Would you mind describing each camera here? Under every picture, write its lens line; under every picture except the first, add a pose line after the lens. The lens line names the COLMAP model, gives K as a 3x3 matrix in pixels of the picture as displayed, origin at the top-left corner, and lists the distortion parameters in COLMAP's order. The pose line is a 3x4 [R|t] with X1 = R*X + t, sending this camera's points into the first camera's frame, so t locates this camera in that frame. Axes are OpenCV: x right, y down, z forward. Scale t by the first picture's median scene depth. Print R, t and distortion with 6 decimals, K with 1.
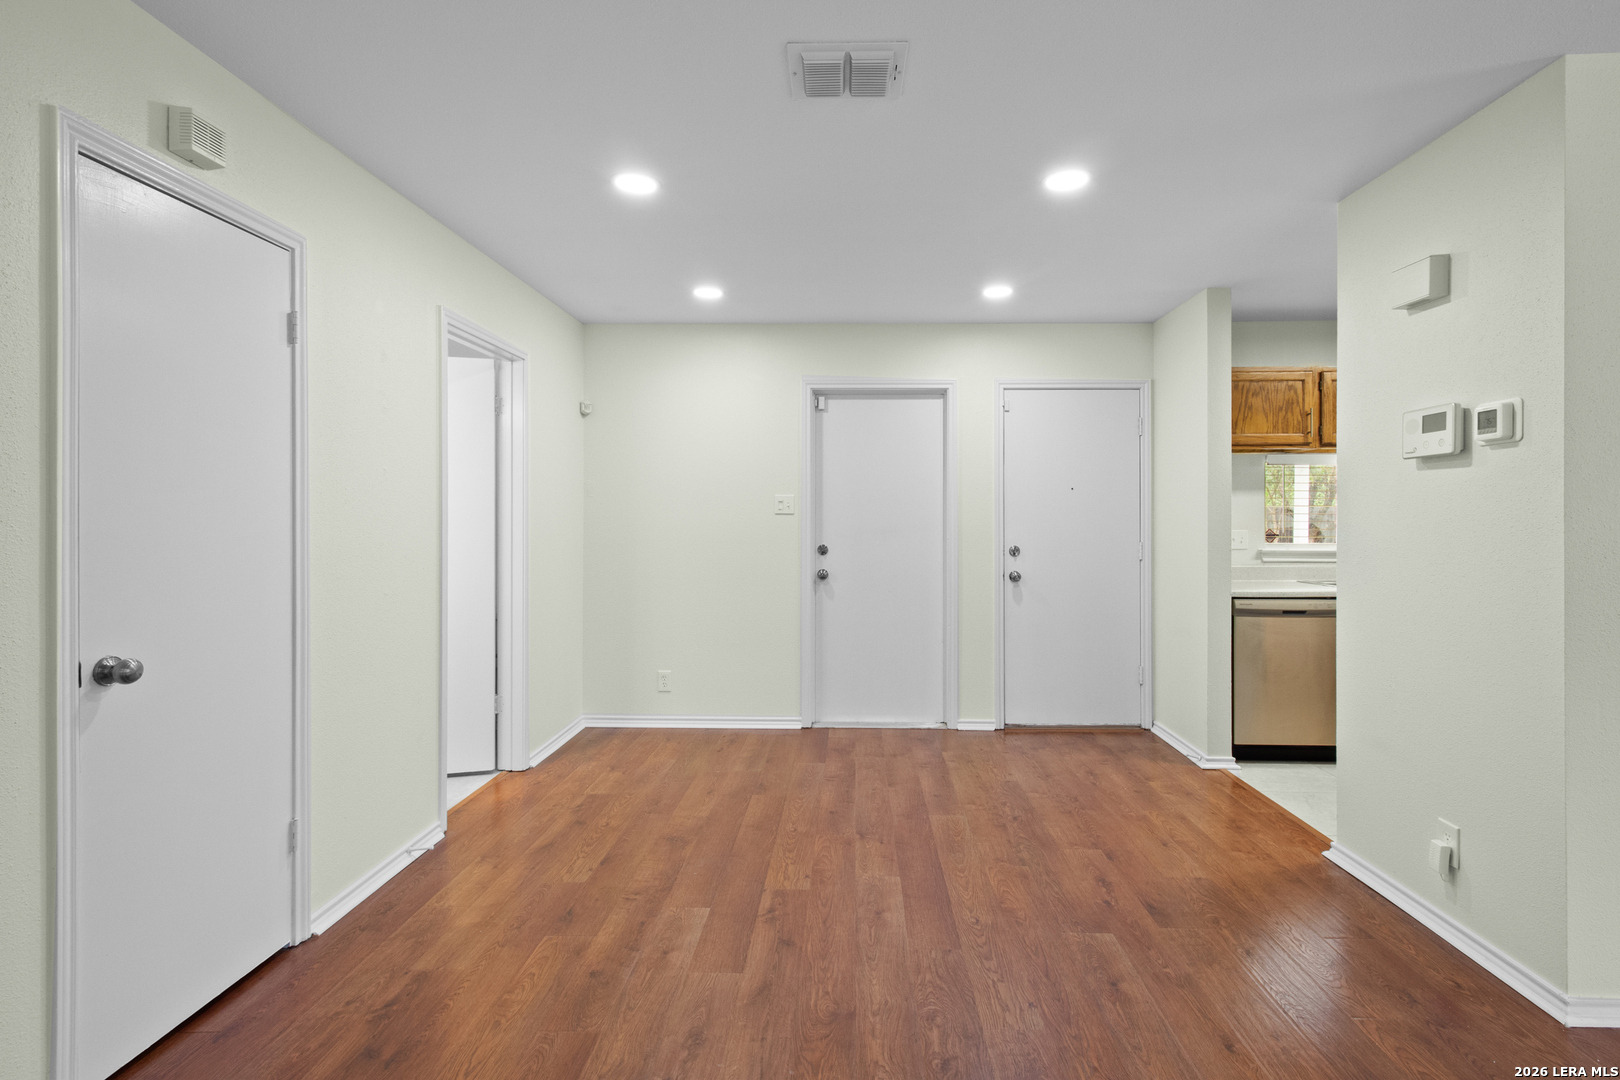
lens RADIAL K [[778.9, 0, 809.7], [0, 778.9, 517.4], [0, 0, 1]] dist [0.009529, -0.000317]
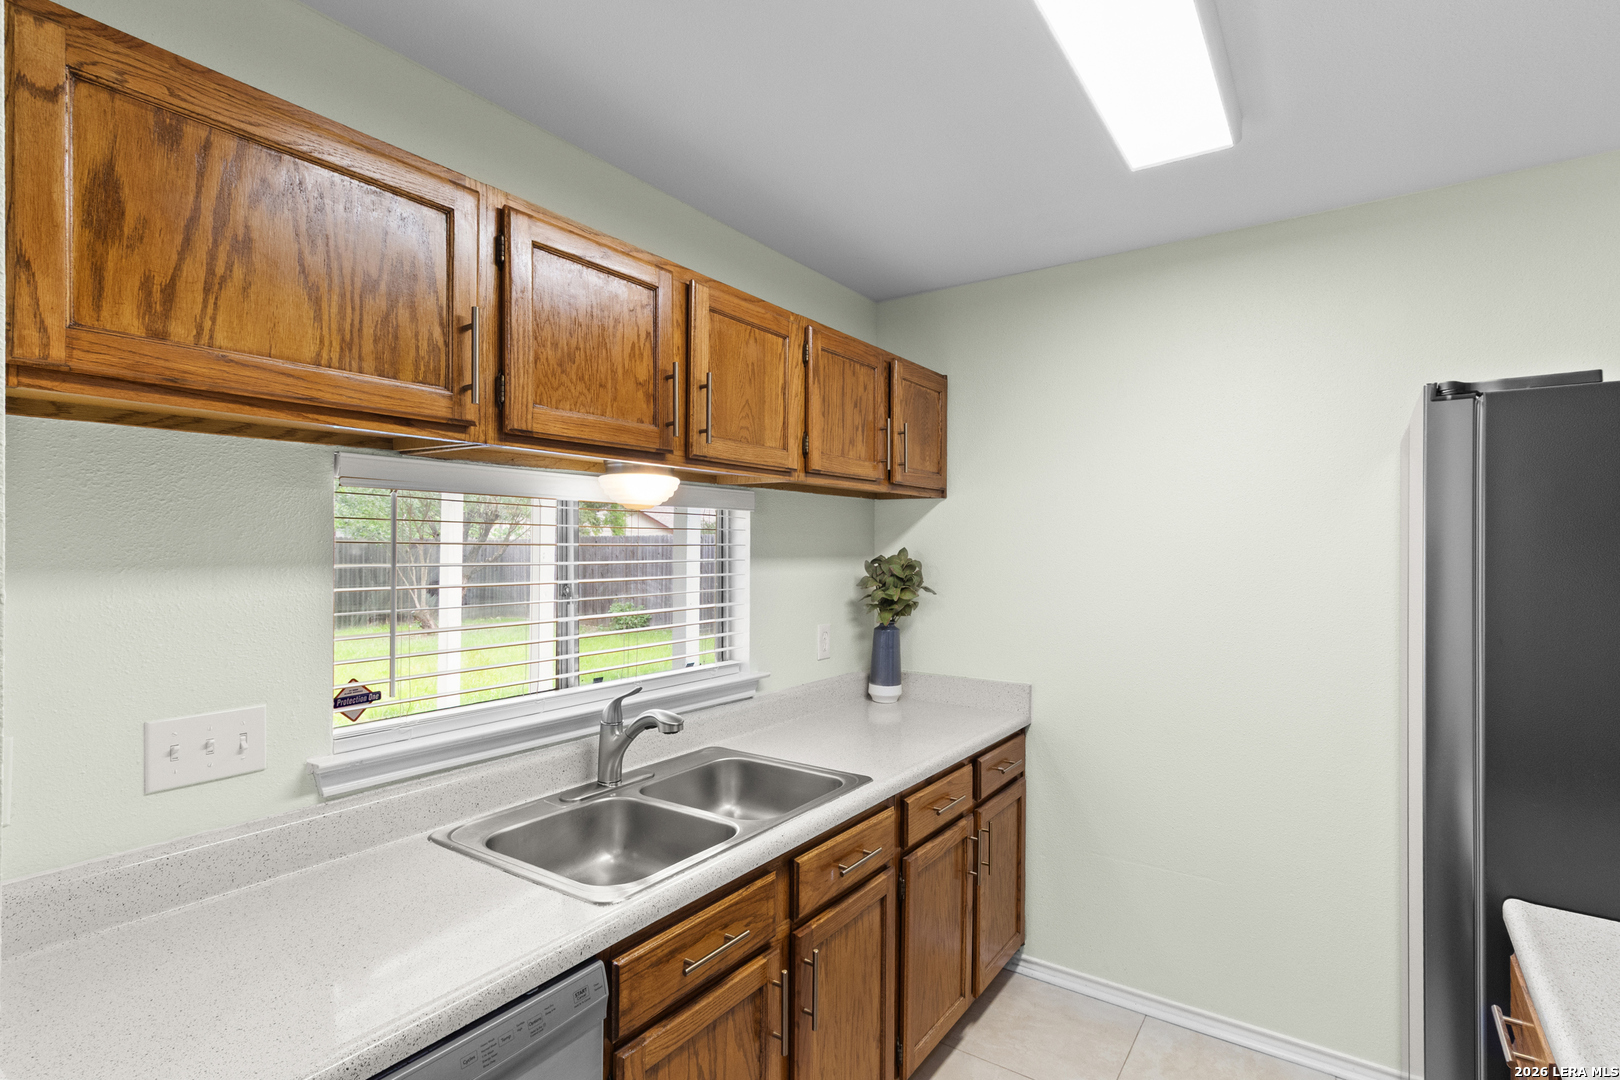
lens RADIAL K [[765.0, 0, 839.5], [0, 765.0, 528.3], [0, 0, 1]] dist [0.010110, -0.000233]
pose [[0.520973, 0.017248, 0.853399, 0.464857], [-0.001646, 0.999814, -0.019202, -0.049032], [-0.853572, 0.008599, 0.520904, 0.728485]]
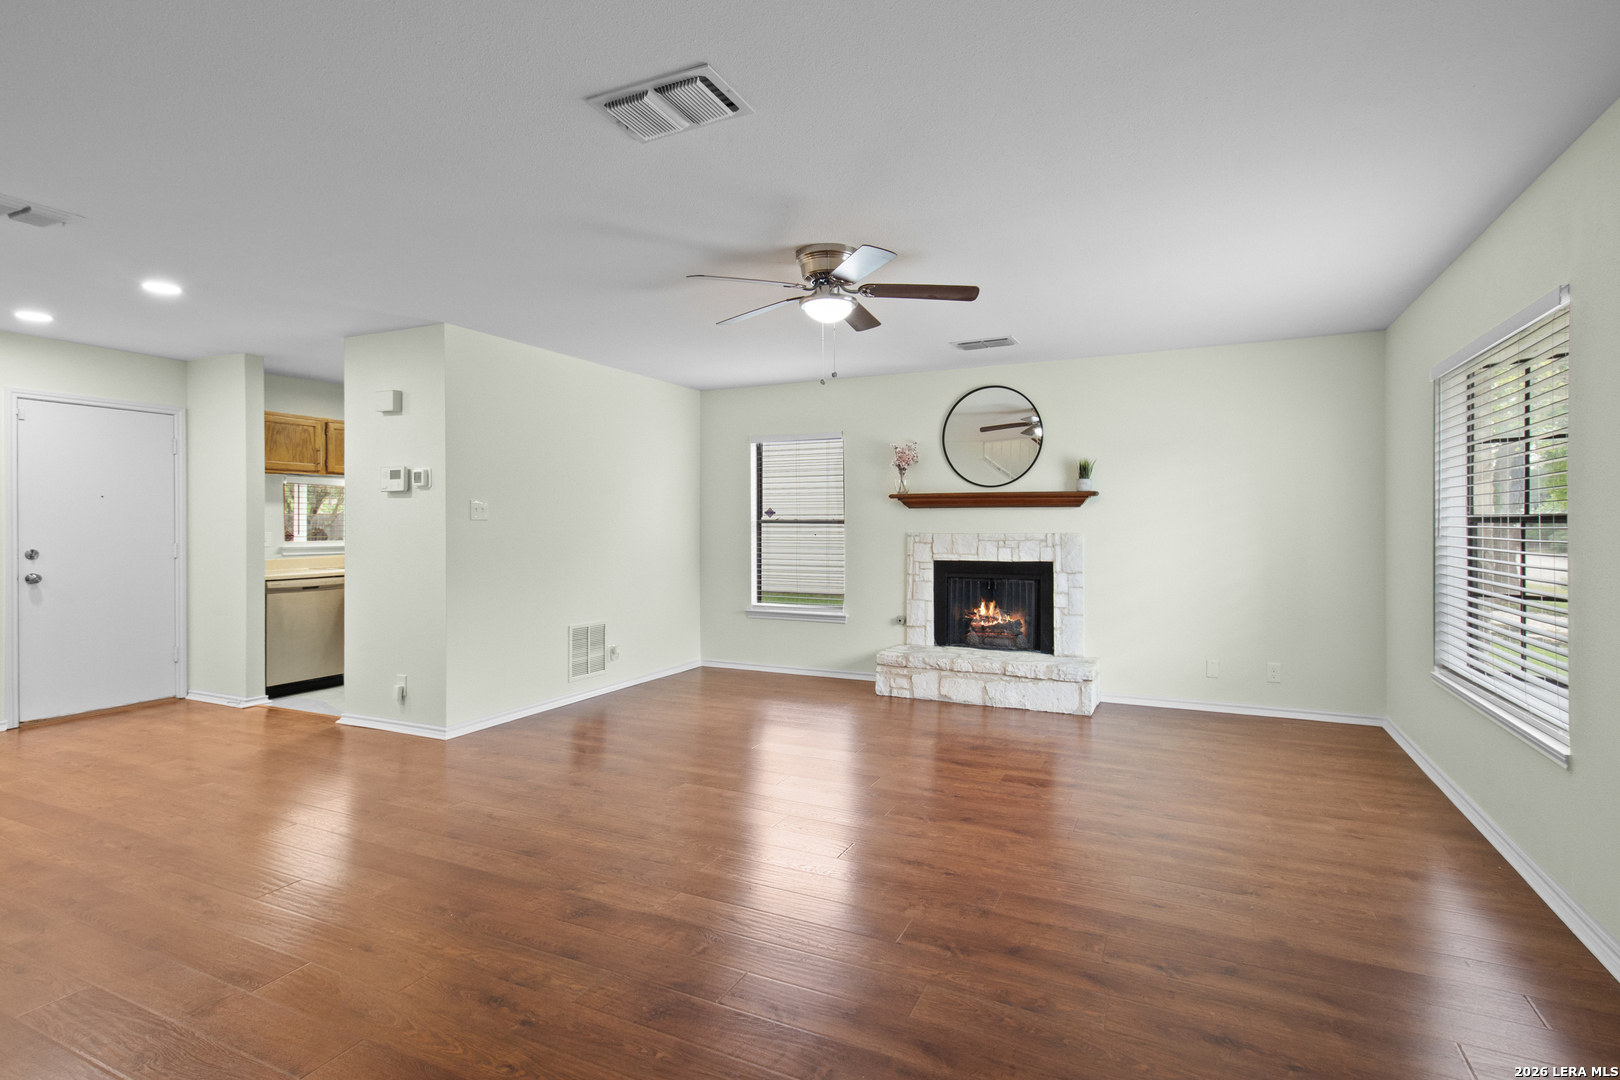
lens RADIAL K [[765.0, 0, 839.5], [0, 765.0, 528.3], [0, 0, 1]] dist [0.010110, -0.000233]
pose [[0.370646, -0.004446, 0.928764, -0.319209], [-0.001135, 0.999986, 0.005240, 0.001943], [-0.928774, -0.002997, 0.370635, -0.412709]]
